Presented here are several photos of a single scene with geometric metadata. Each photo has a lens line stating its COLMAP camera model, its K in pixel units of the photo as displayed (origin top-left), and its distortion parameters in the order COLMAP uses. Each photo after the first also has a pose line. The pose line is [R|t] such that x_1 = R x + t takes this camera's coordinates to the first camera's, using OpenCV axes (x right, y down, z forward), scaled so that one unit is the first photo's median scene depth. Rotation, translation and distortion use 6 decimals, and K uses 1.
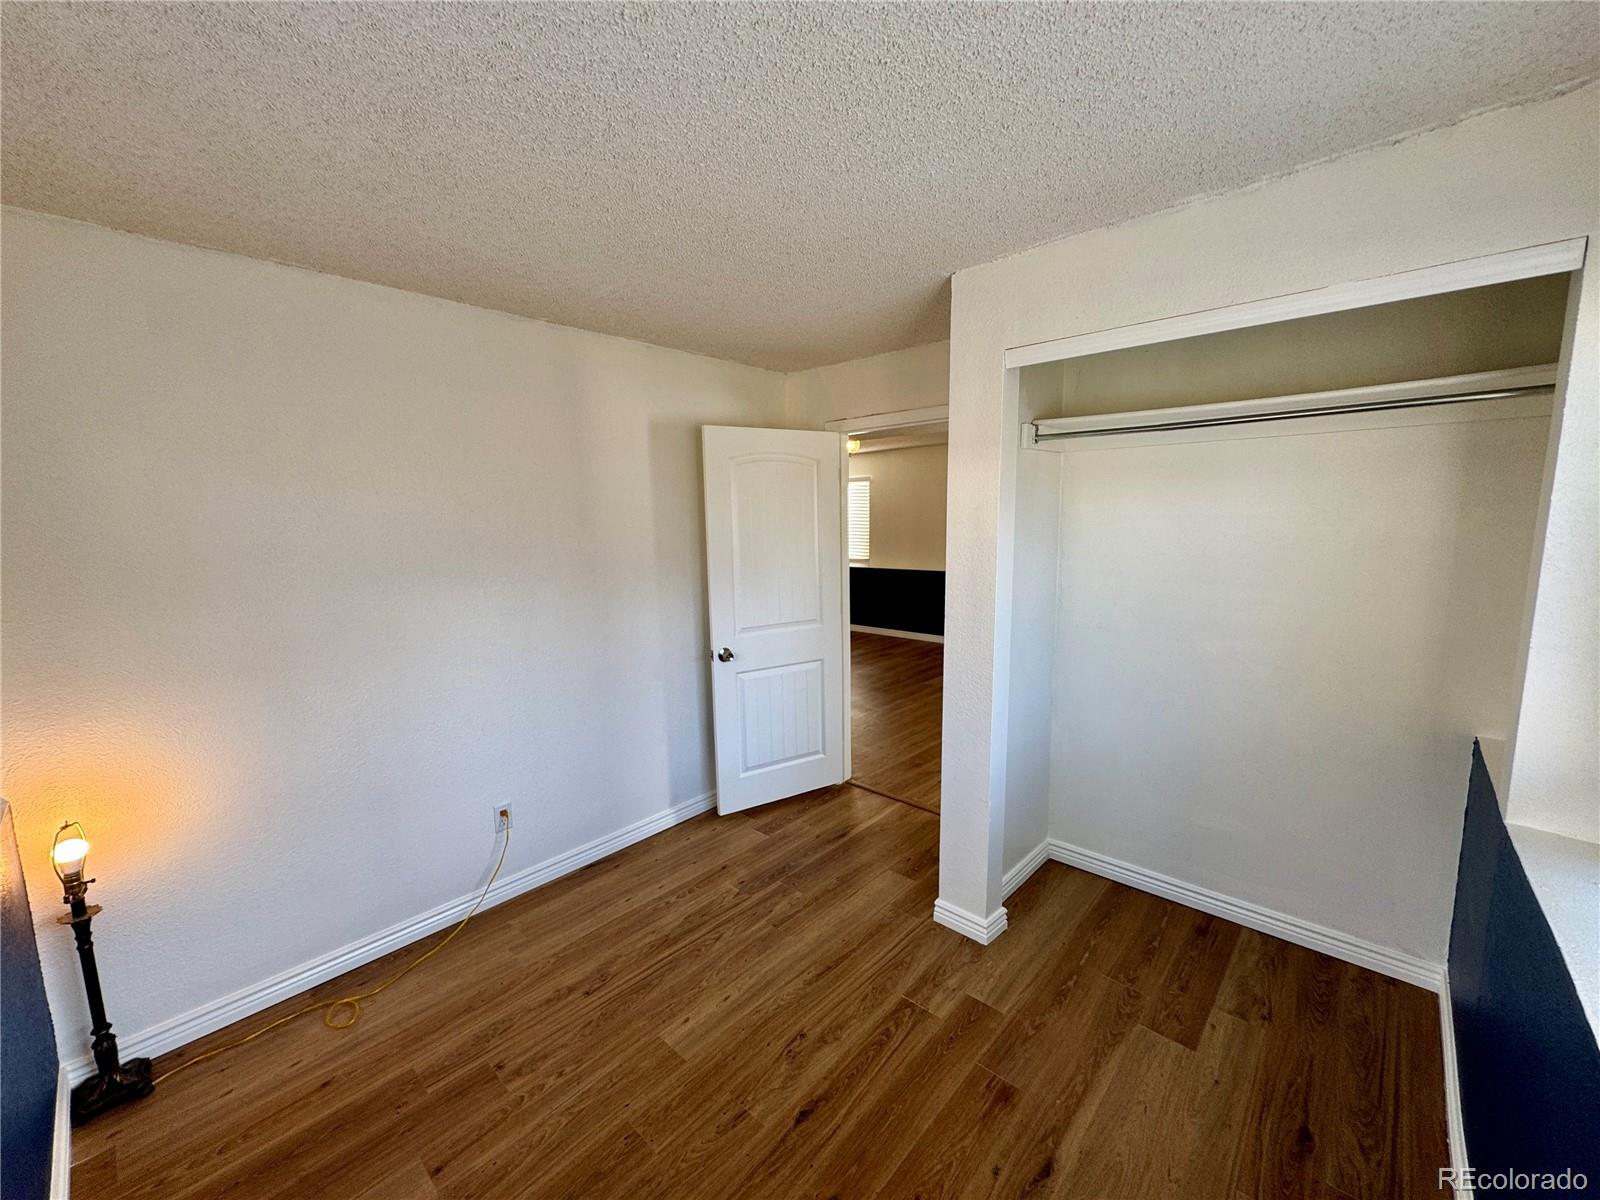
lens RADIAL K [[635.1, 0, 798.9], [0, 635.1, 605.5], [0, 0, 1]] dist [-0.003149, -0.000147]
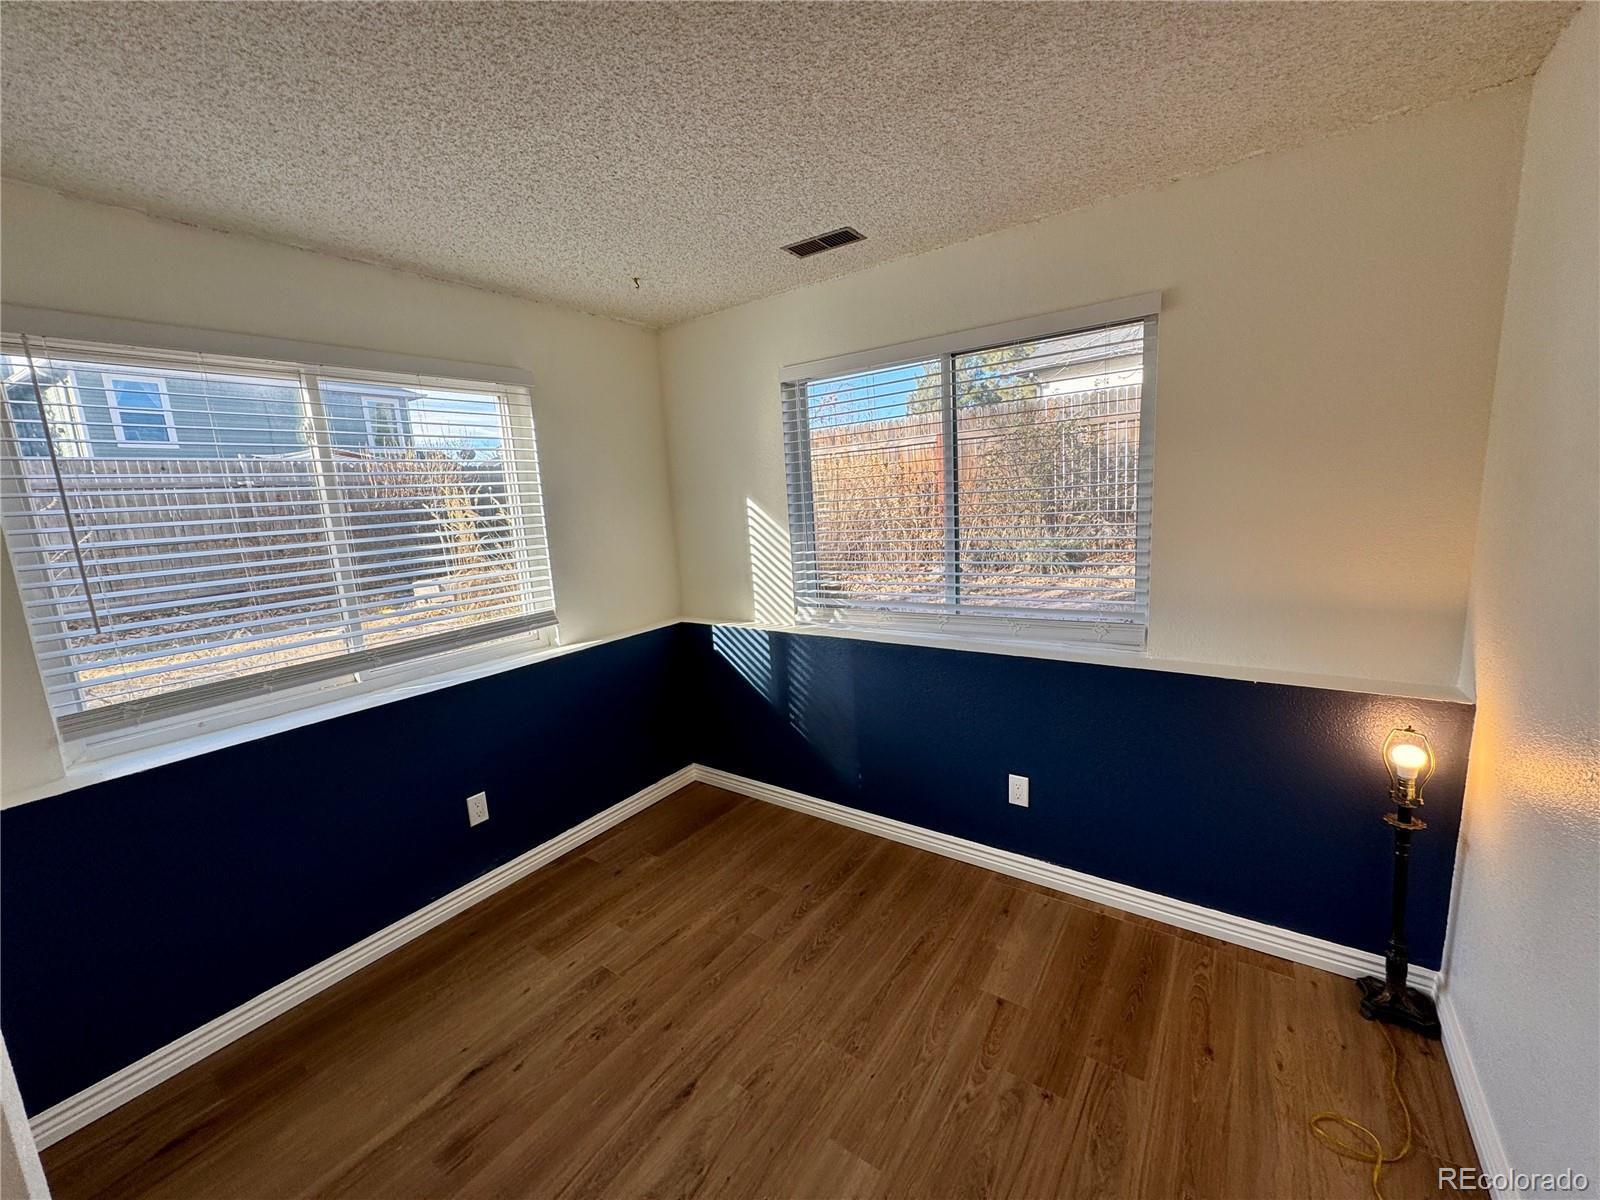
lens RADIAL K [[635.1, 0, 800.5], [0, 635.1, 604.4], [0, 0, 1]] dist [-0.003149, -0.000147]
pose [[-0.989753, 0.095026, -0.106584, -0.128415], [0.060567, 0.955324, 0.289288, -0.173921], [0.129312, 0.279868, -0.951290, 1.686081]]
